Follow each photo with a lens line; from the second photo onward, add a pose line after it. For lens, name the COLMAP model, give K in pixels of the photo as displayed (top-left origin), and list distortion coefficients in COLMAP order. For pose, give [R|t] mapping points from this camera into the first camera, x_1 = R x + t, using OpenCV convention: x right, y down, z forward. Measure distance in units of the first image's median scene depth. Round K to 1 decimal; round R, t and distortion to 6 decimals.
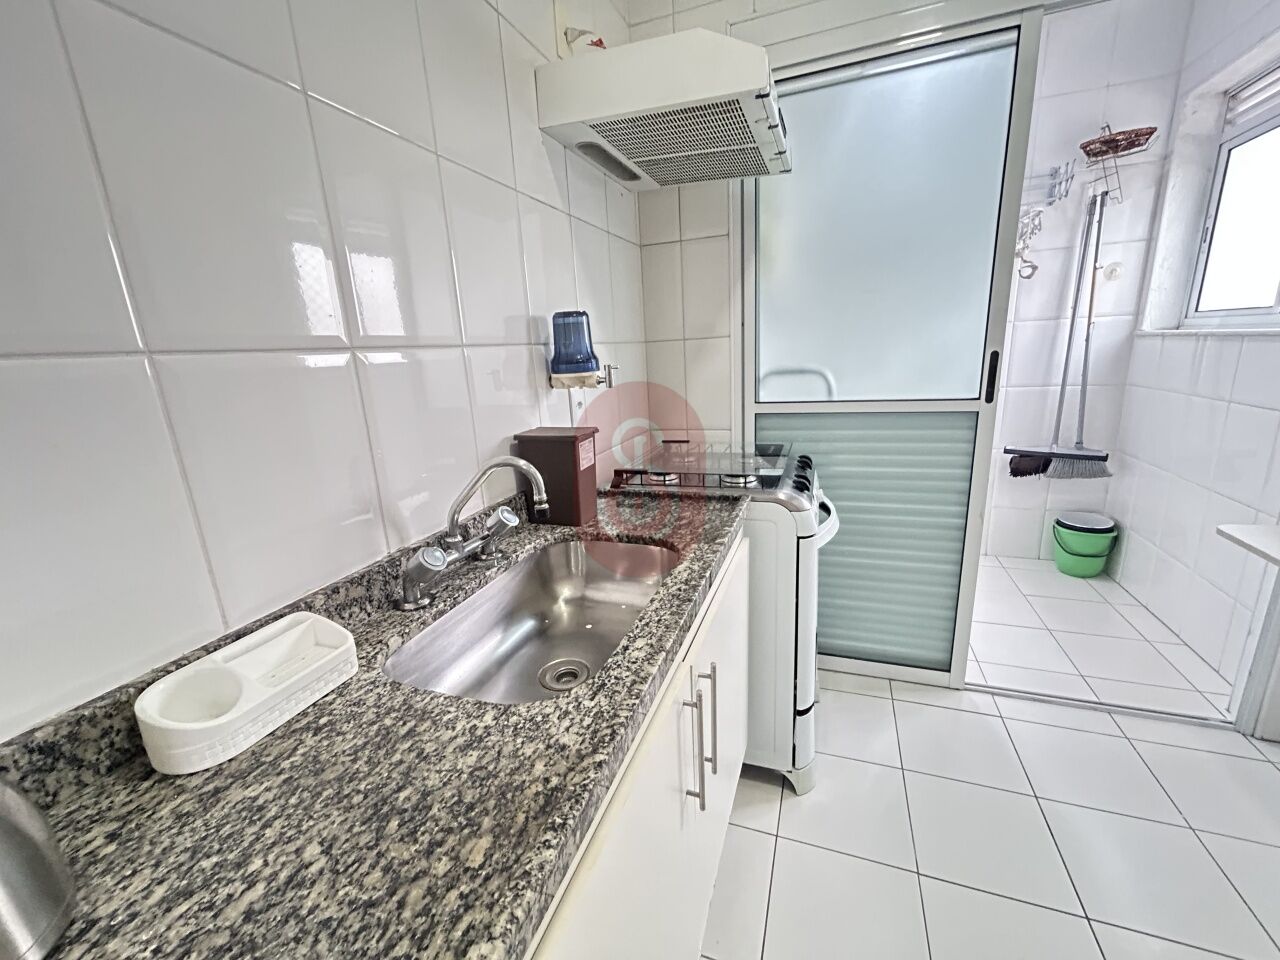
lens RADIAL K [[517.1, 0, 638.3], [0, 517.1, 483.4], [0, 0, 1]] dist [0.001820, -0.000187]
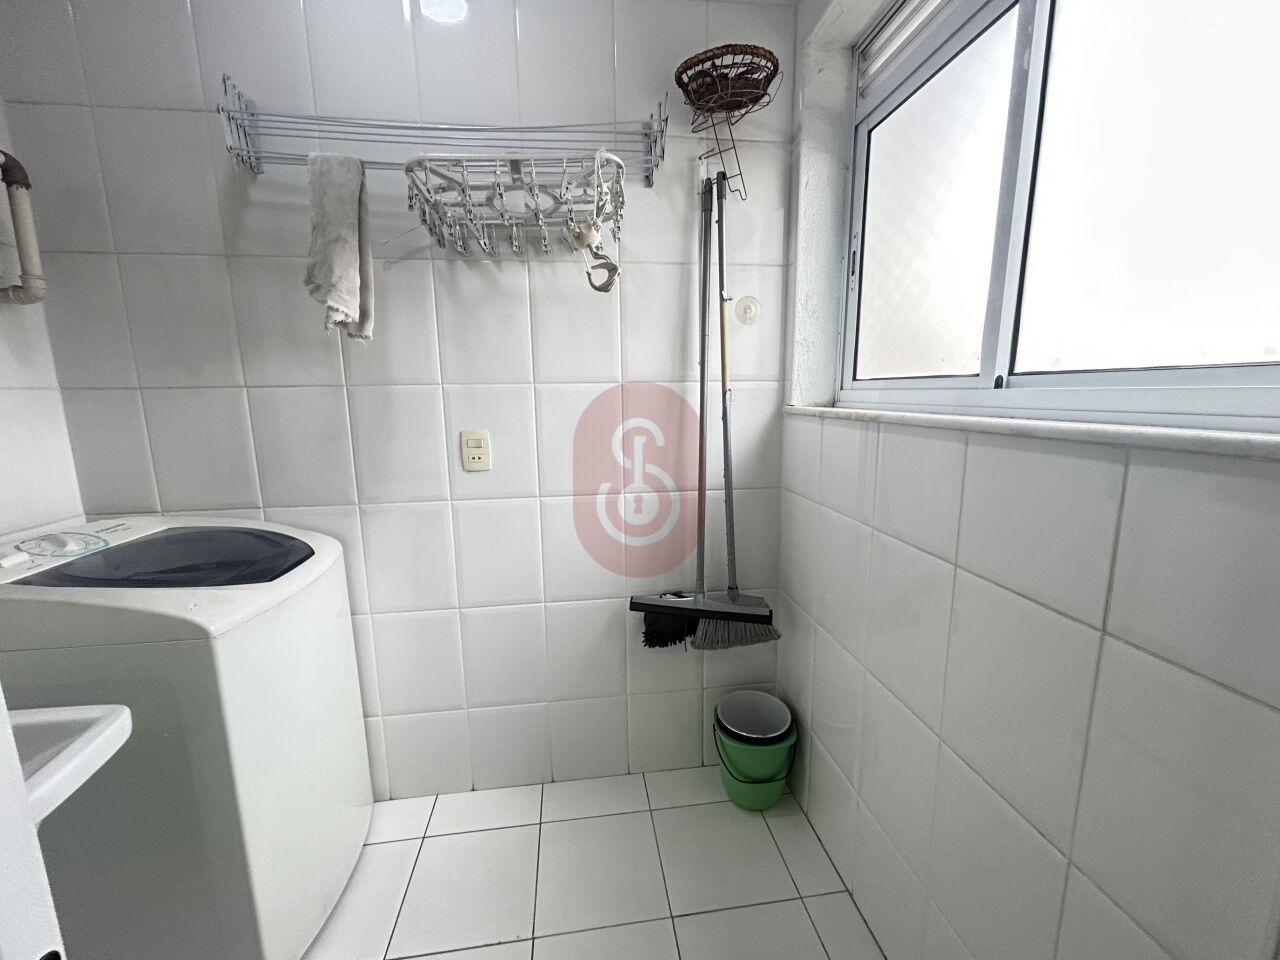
lens RADIAL K [[517.1, 0, 636.9], [0, 517.1, 479.8], [0, 0, 1]] dist [0.001820, -0.000187]
pose [[0.881666, -0.033642, 0.470674, 0.519281], [0.081239, 0.993384, -0.081173, -0.174439], [-0.464829, 0.109804, 0.878566, 0.557640]]
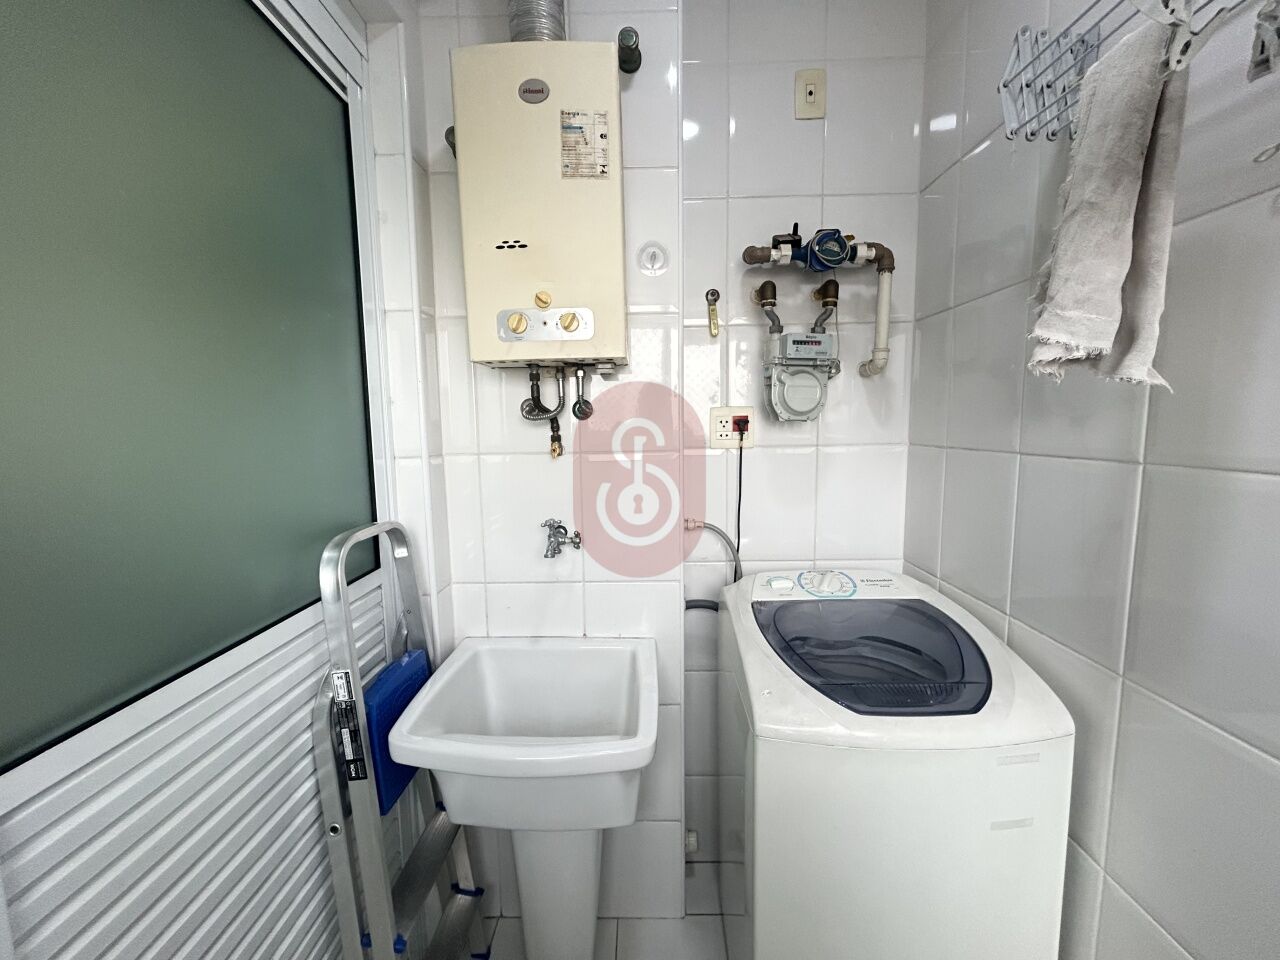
lens RADIAL K [[517.1, 0, 644.3], [0, 517.1, 482.1], [0, 0, 1]] dist [0.001820, -0.000187]
pose [[0.343451, 0.160441, -0.925365, 0.699459], [-0.239559, 0.967673, 0.078864, -0.295801], [0.908104, 0.194594, 0.370783, 0.821574]]
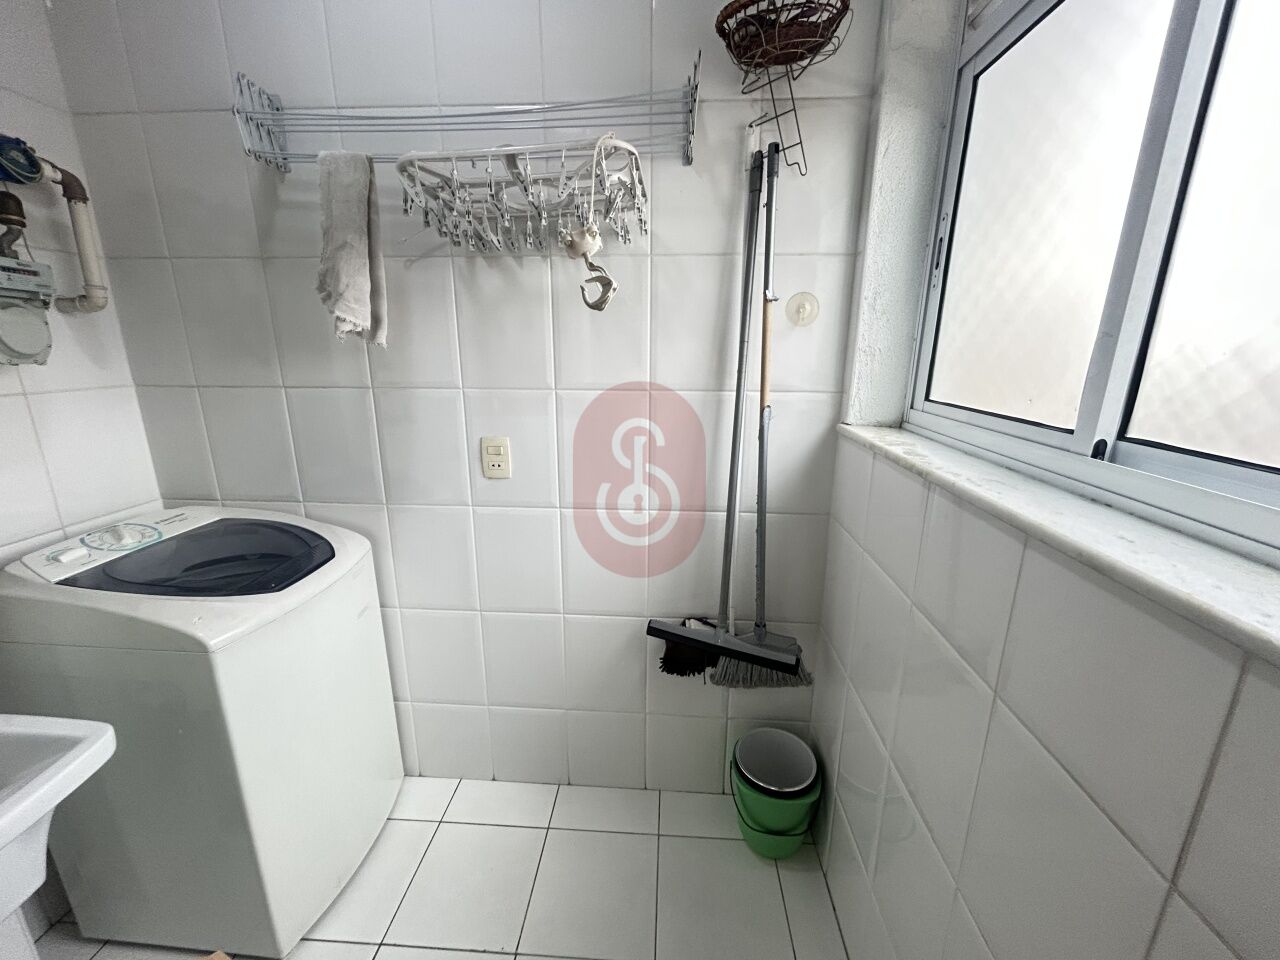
lens RADIAL K [[517.1, 0, 636.0], [0, 517.1, 480.7], [0, 0, 1]] dist [0.001820, -0.000187]
pose [[0.955840, -0.011696, 0.293654, 0.620697], [0.013602, 0.999898, -0.004449, -0.243342], [-0.293572, 0.008247, 0.955901, 0.568324]]
